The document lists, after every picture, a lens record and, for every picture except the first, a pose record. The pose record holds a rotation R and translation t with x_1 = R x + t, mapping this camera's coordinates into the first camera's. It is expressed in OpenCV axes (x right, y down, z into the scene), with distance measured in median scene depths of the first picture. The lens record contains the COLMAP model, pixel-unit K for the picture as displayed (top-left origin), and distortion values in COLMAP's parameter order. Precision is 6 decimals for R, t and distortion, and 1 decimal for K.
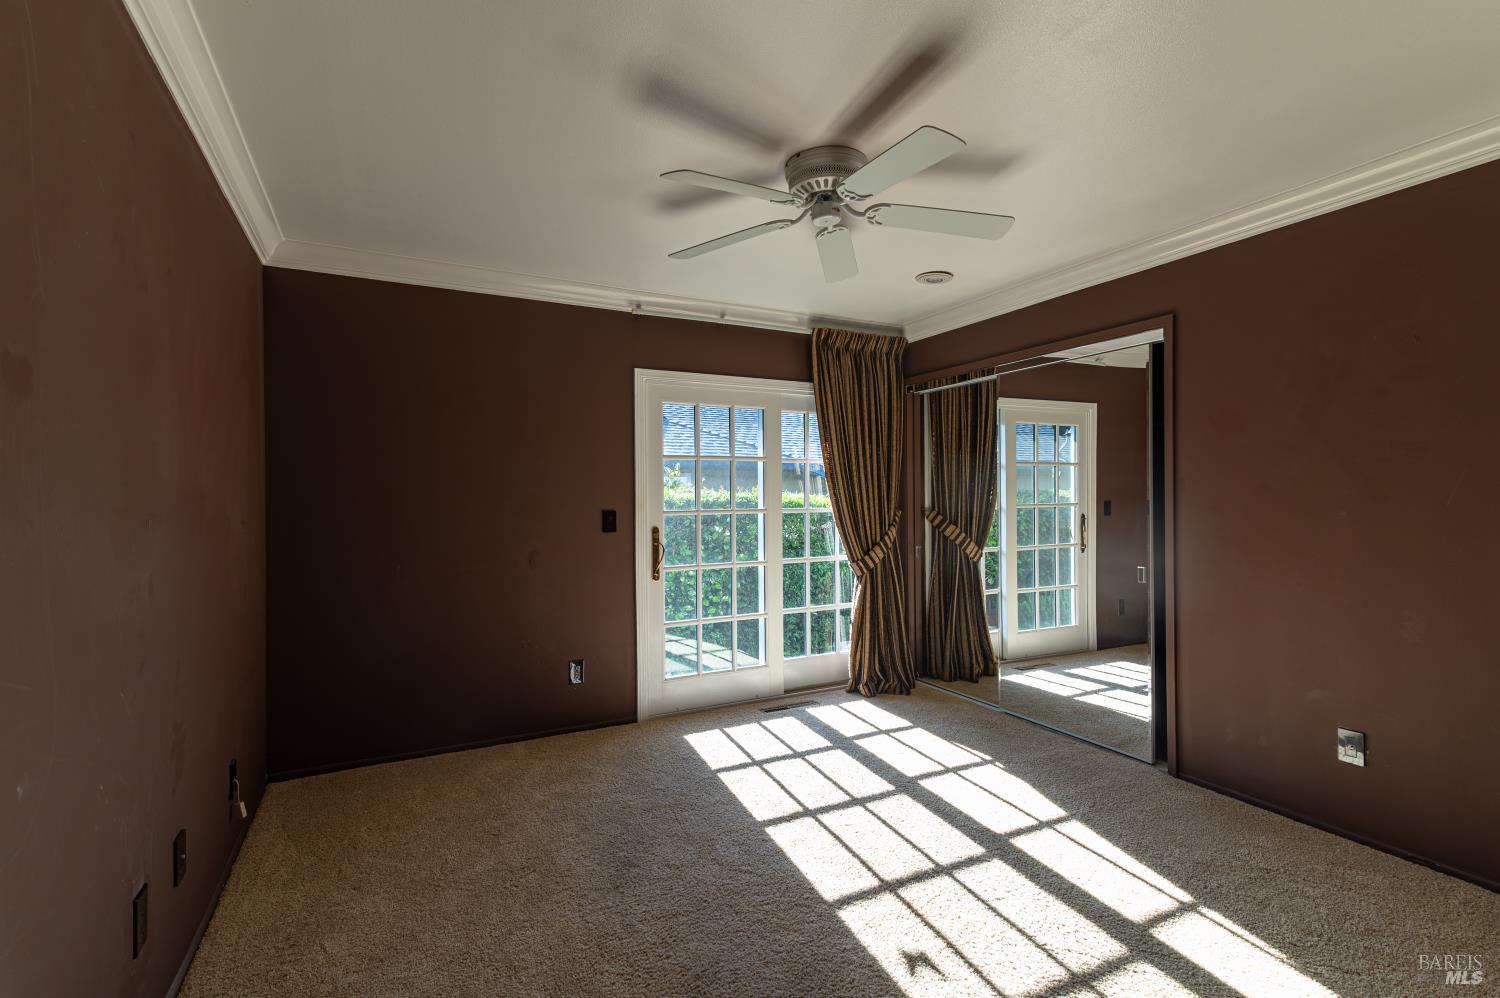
lens RADIAL K [[707.1, 0, 752.9], [0, 707.1, 490.7], [0, 0, 1]] dist [0.025977, -0.000160]
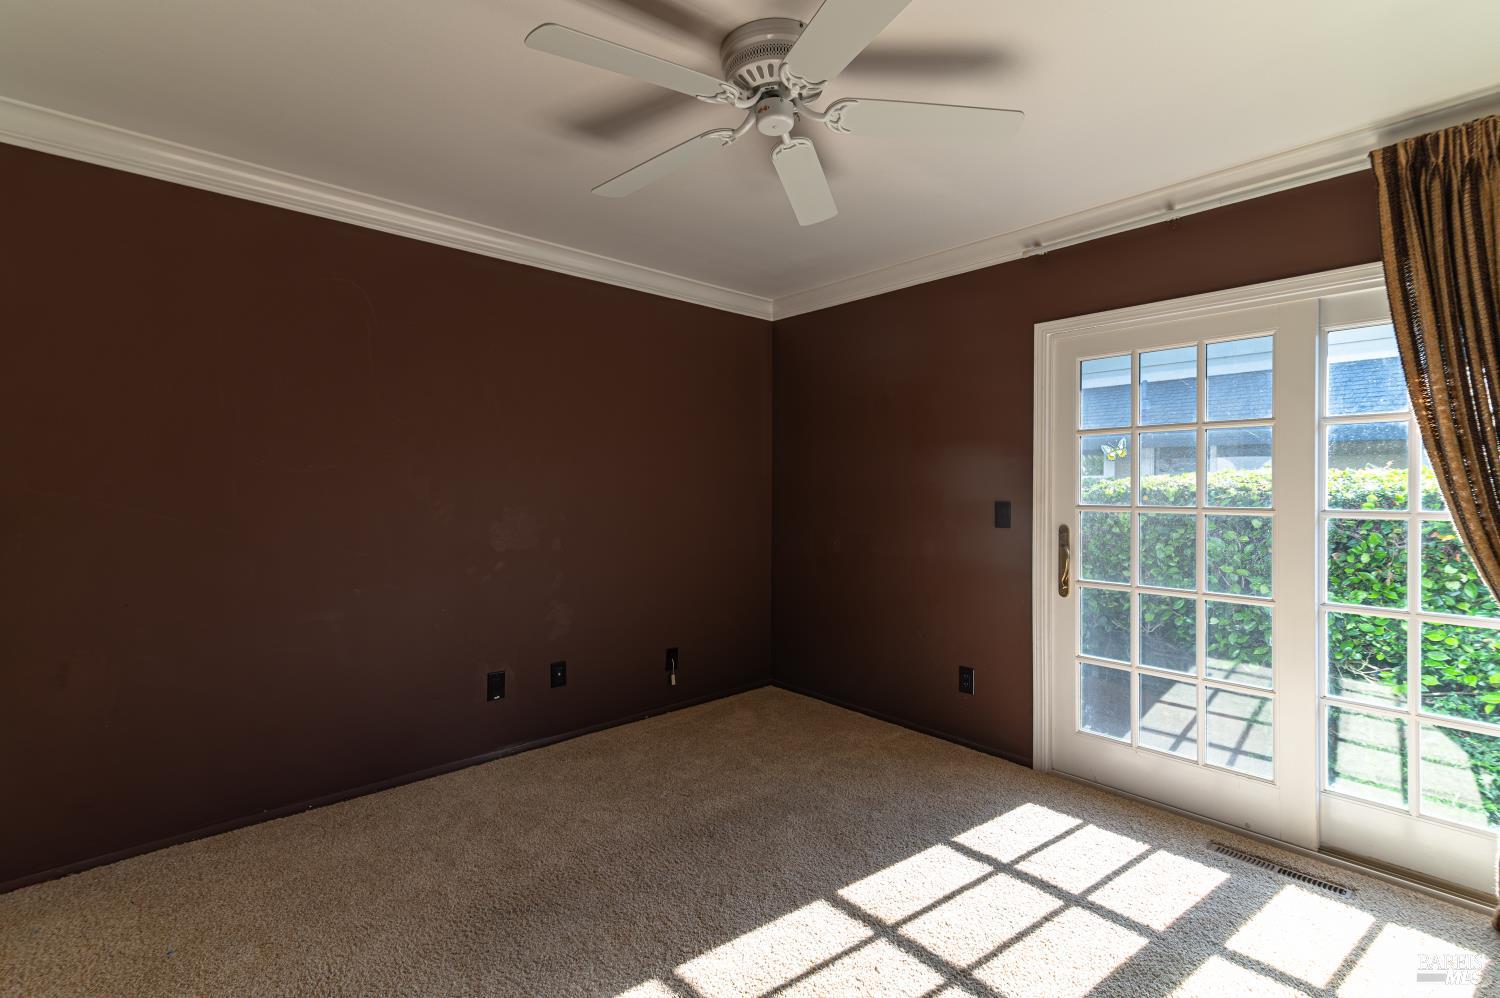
lens RADIAL K [[701.8, 0, 755.4], [0, 701.8, 479.8], [0, 0, 1]] dist [0.025039, -0.000491]
pose [[0.238838, 0.002093, -0.971057, 0.533003], [0.006825, 0.999969, 0.003834, -0.003141], [0.971035, -0.007543, 0.238816, 0.507740]]
